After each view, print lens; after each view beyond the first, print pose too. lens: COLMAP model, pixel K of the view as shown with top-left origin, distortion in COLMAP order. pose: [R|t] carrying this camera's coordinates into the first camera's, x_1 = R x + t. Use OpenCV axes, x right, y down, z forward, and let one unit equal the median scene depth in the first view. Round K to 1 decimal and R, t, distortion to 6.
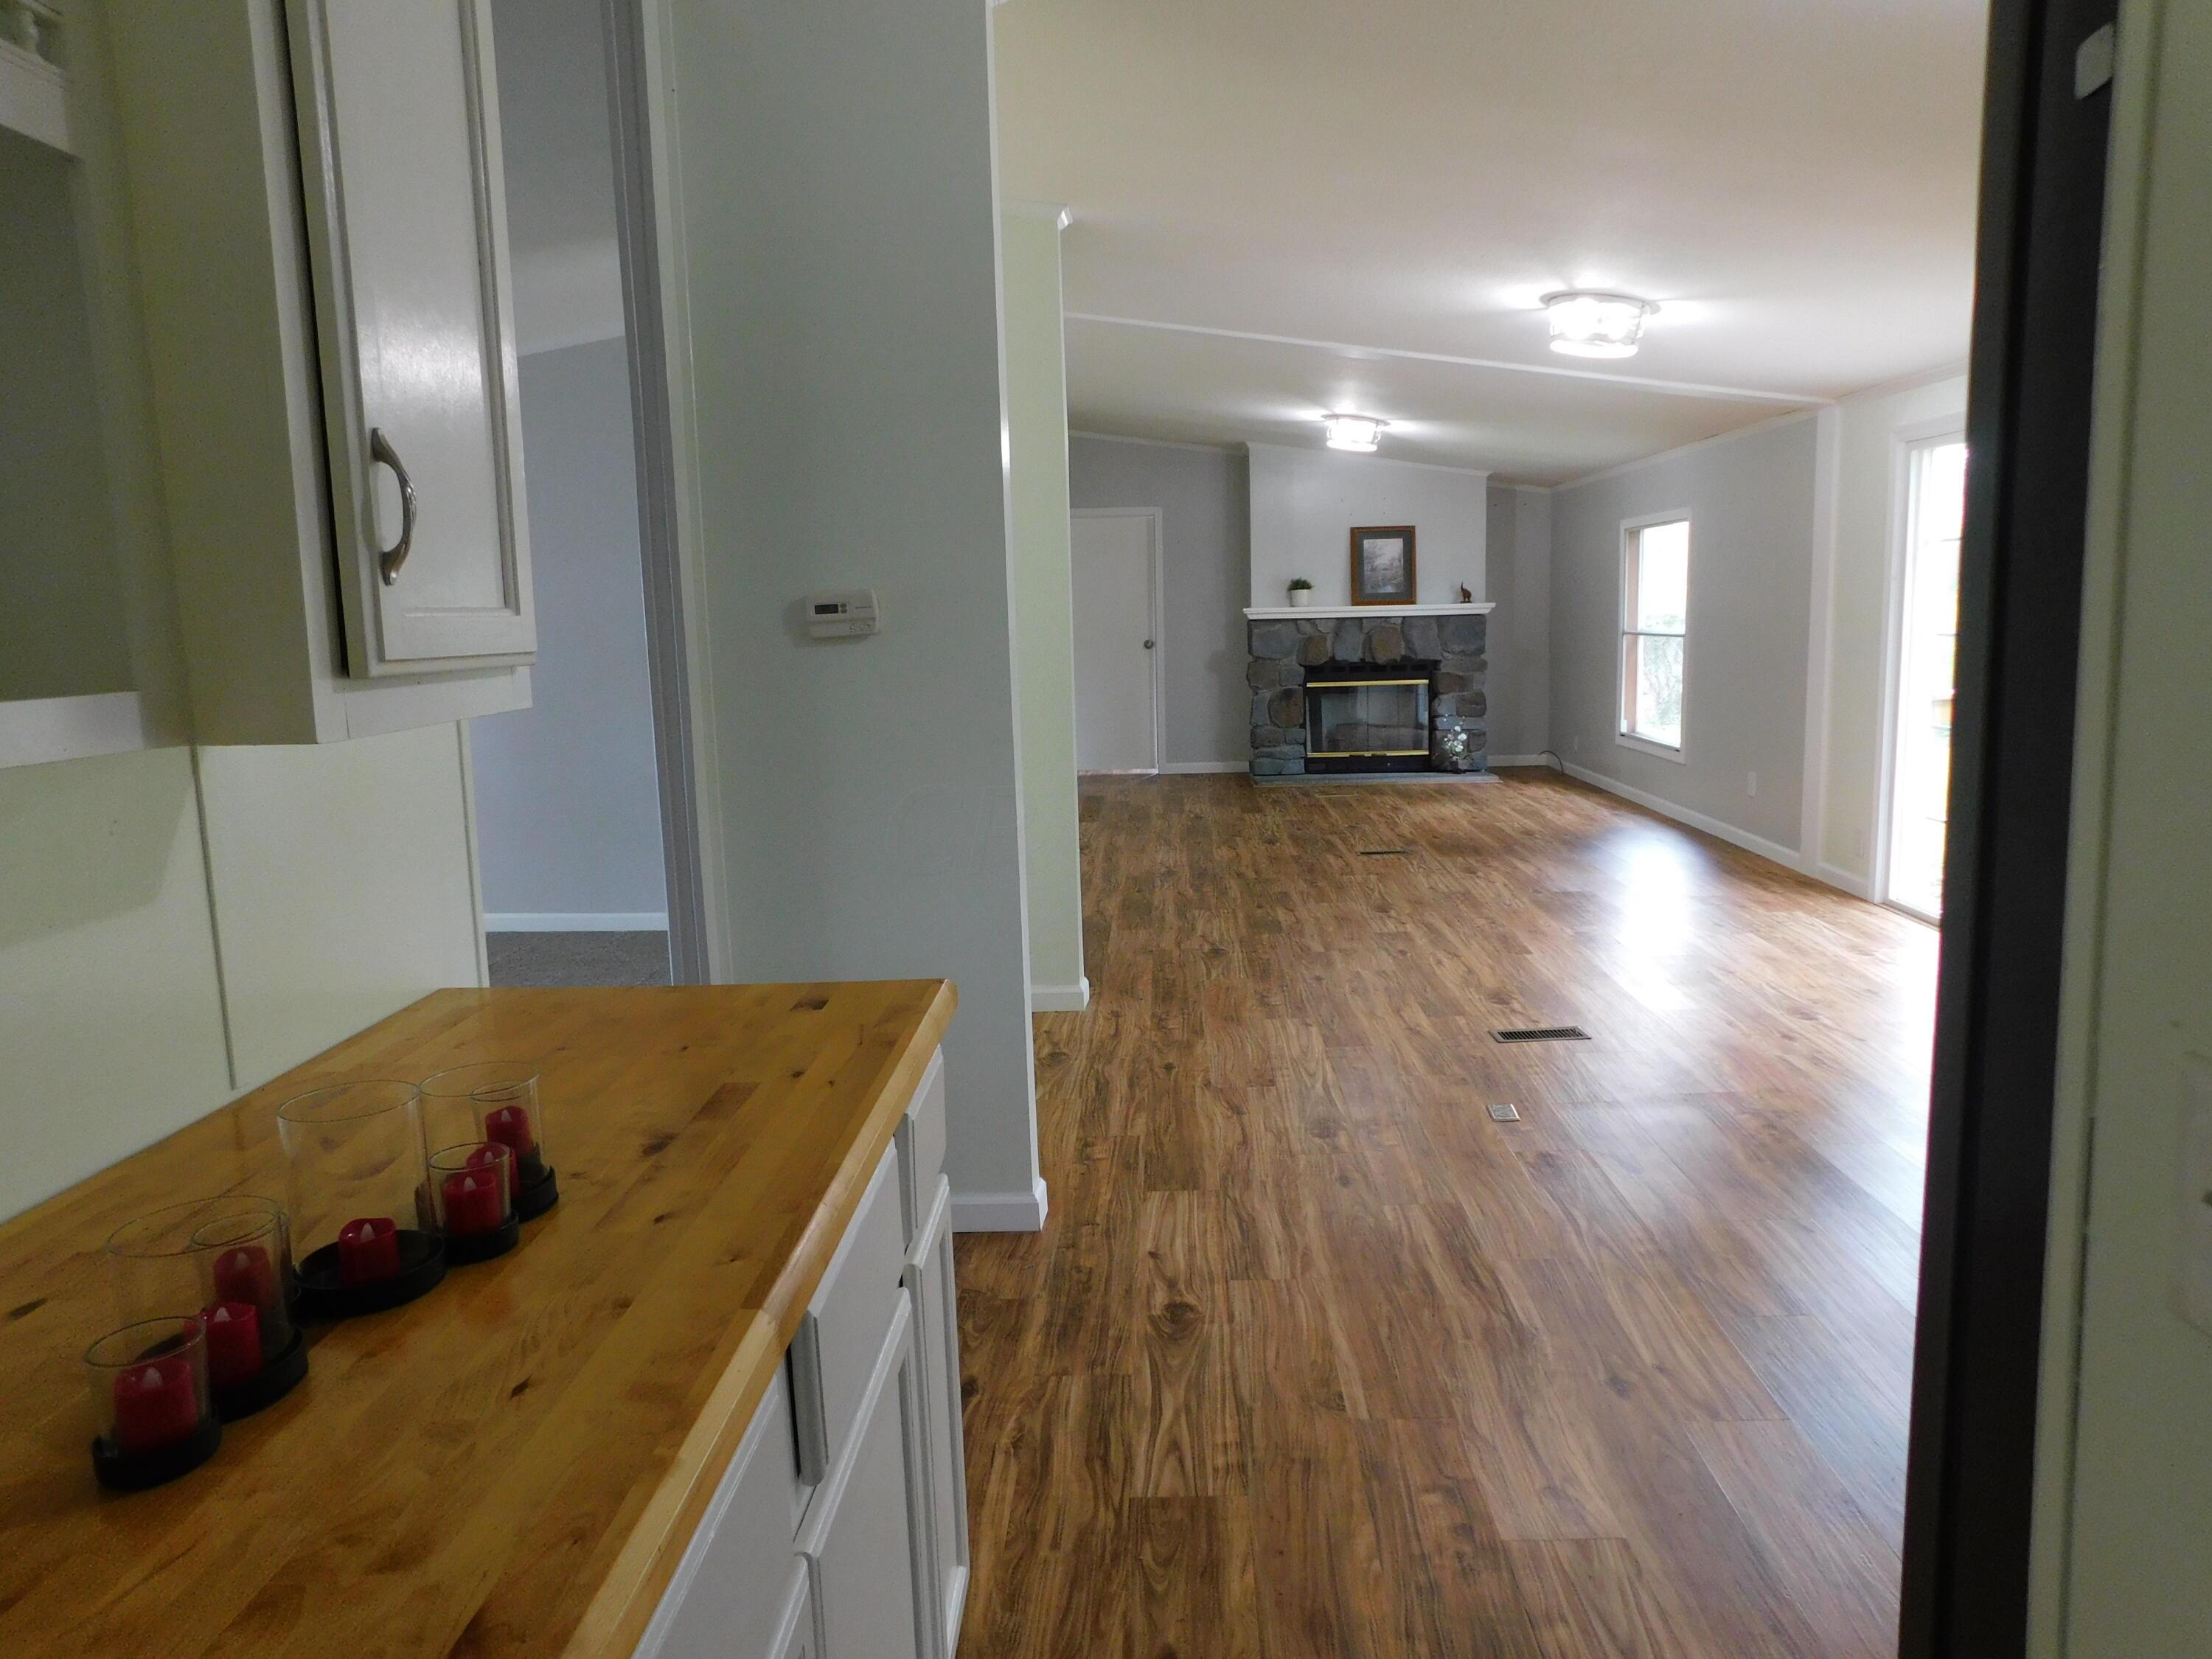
lens RADIAL K [[1514.2, 0, 1160.7], [0, 1514.2, 831.3], [0, 0, 1]] dist [-0.003872, -0.000794]
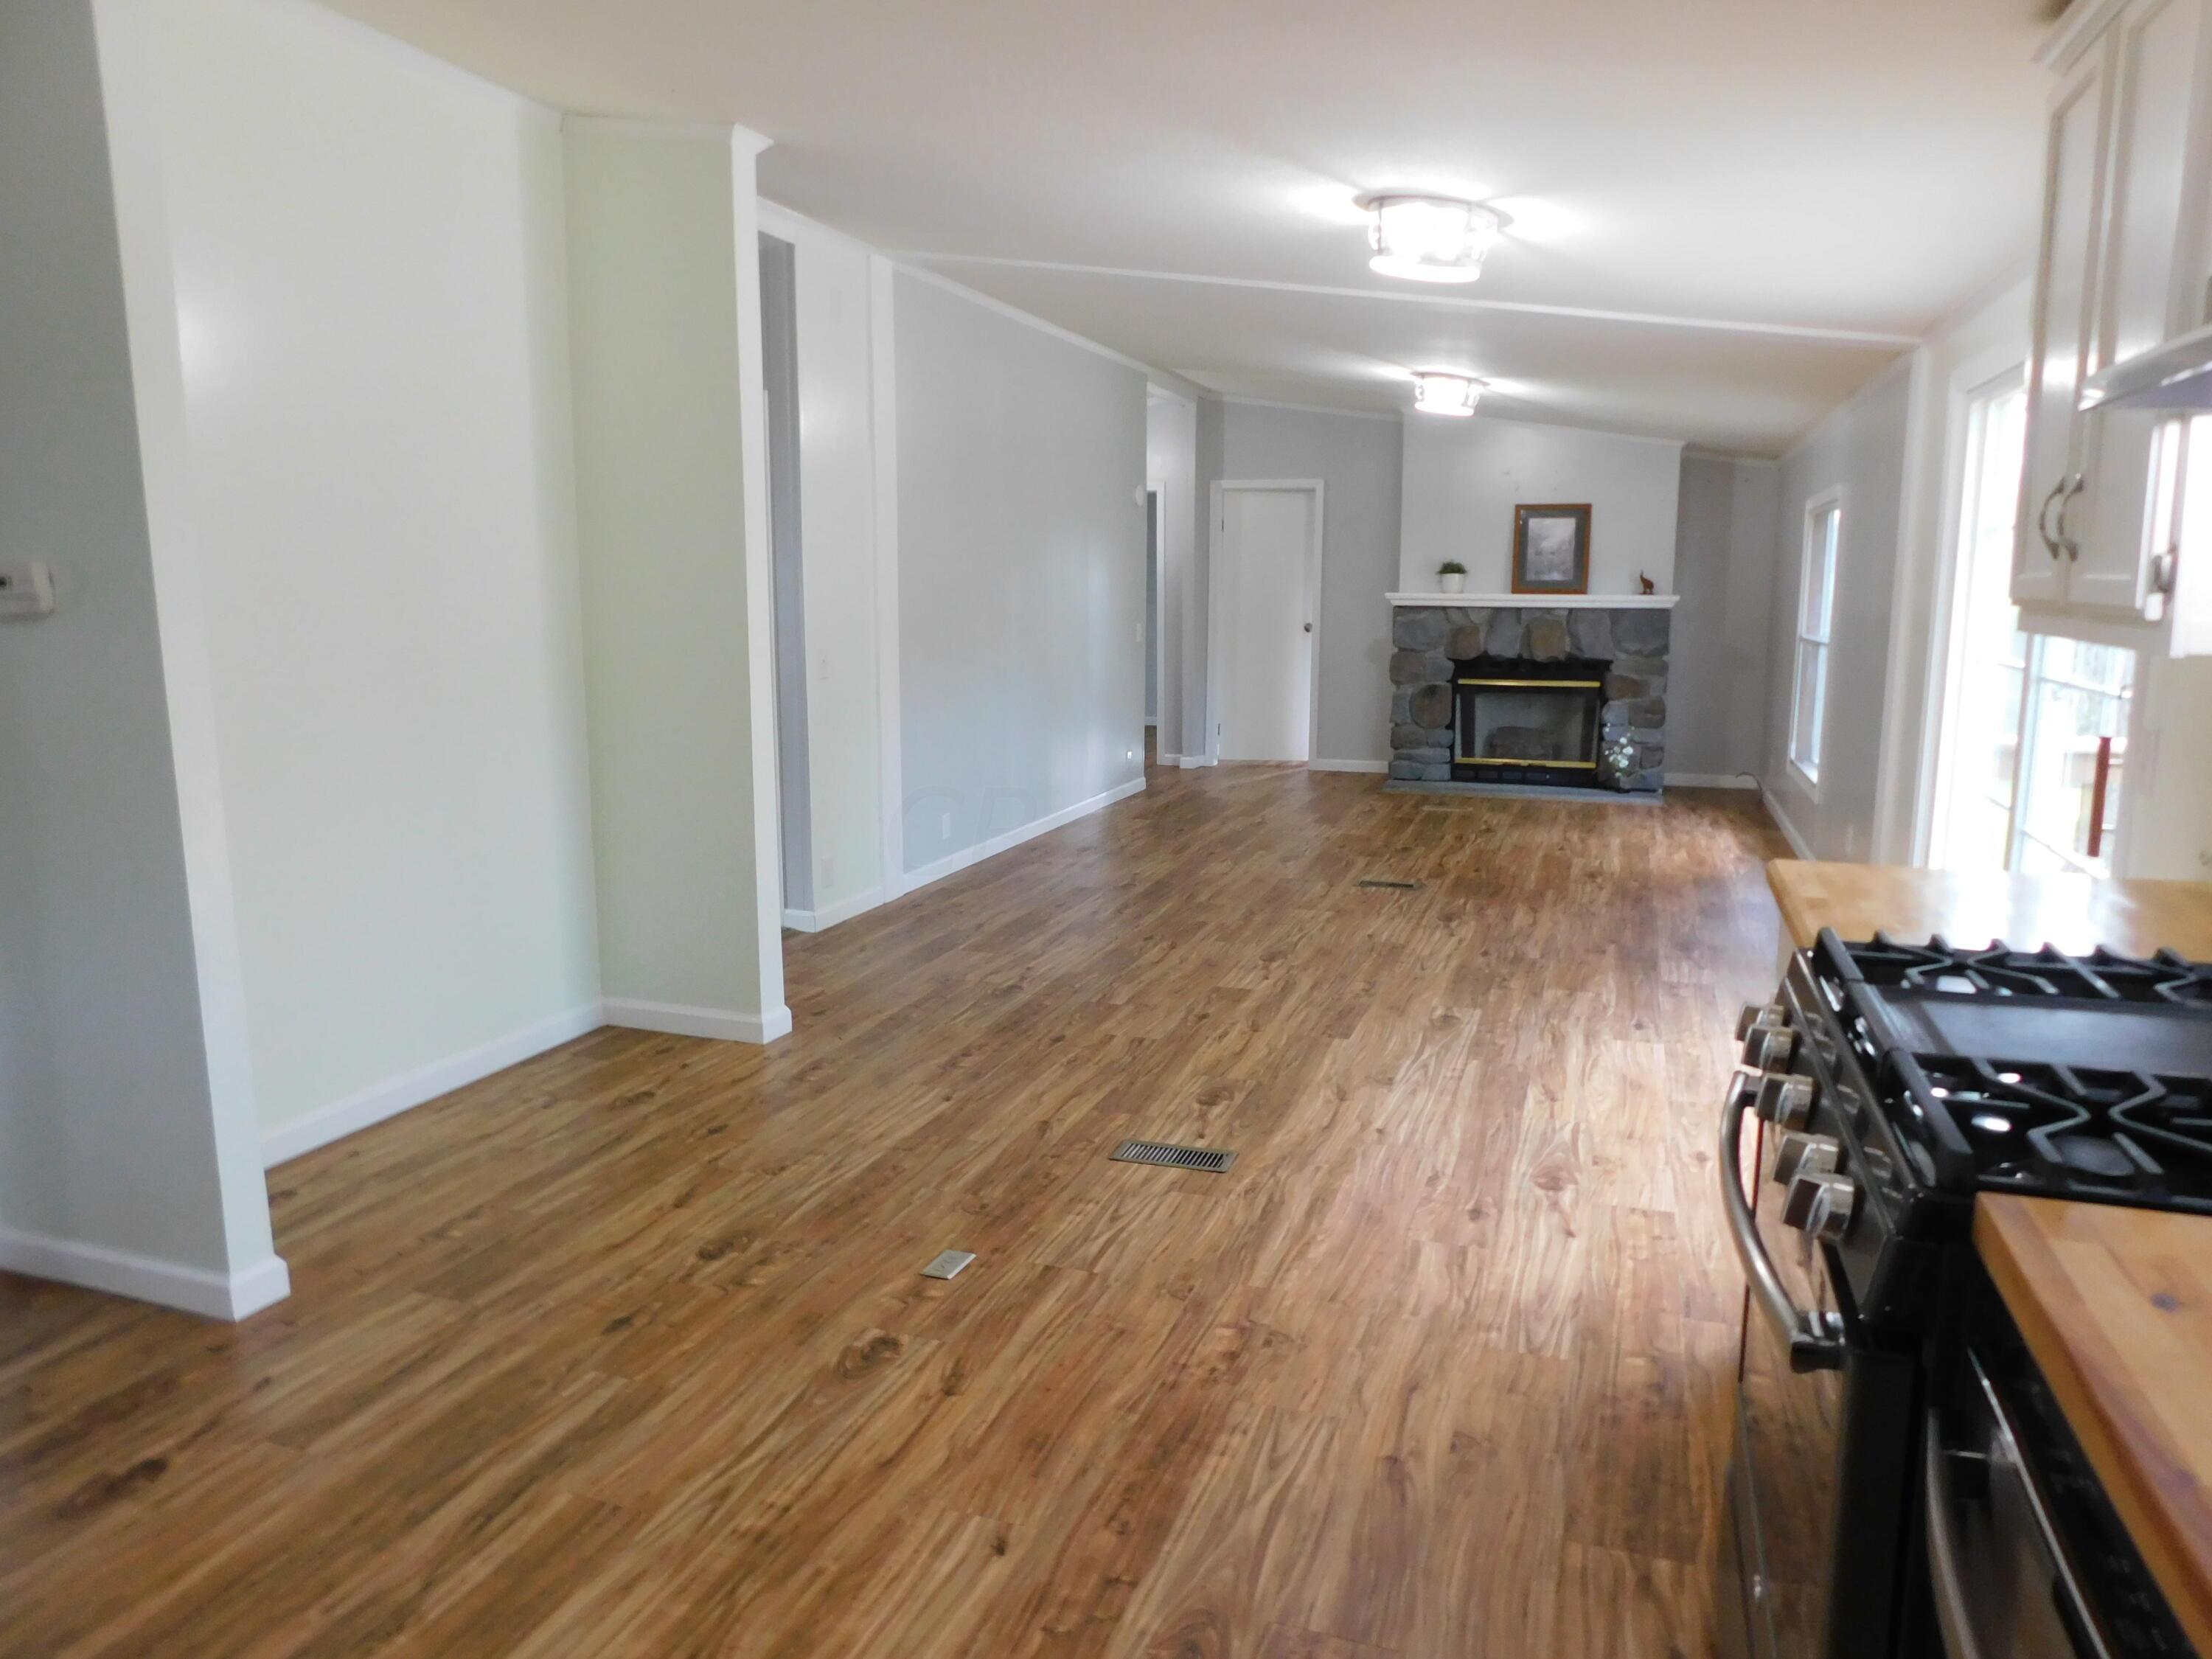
lens RADIAL K [[1478.6, 0, 1106.7], [0, 1478.6, 819.0], [0, 0, 1]] dist [-0.062188, 0.056391]
pose [[0.942117, 0.076550, -0.326428, 0.410436], [-0.072193, 0.997066, 0.025459, -0.049901], [0.327419, -0.000419, 0.944879, 0.249362]]
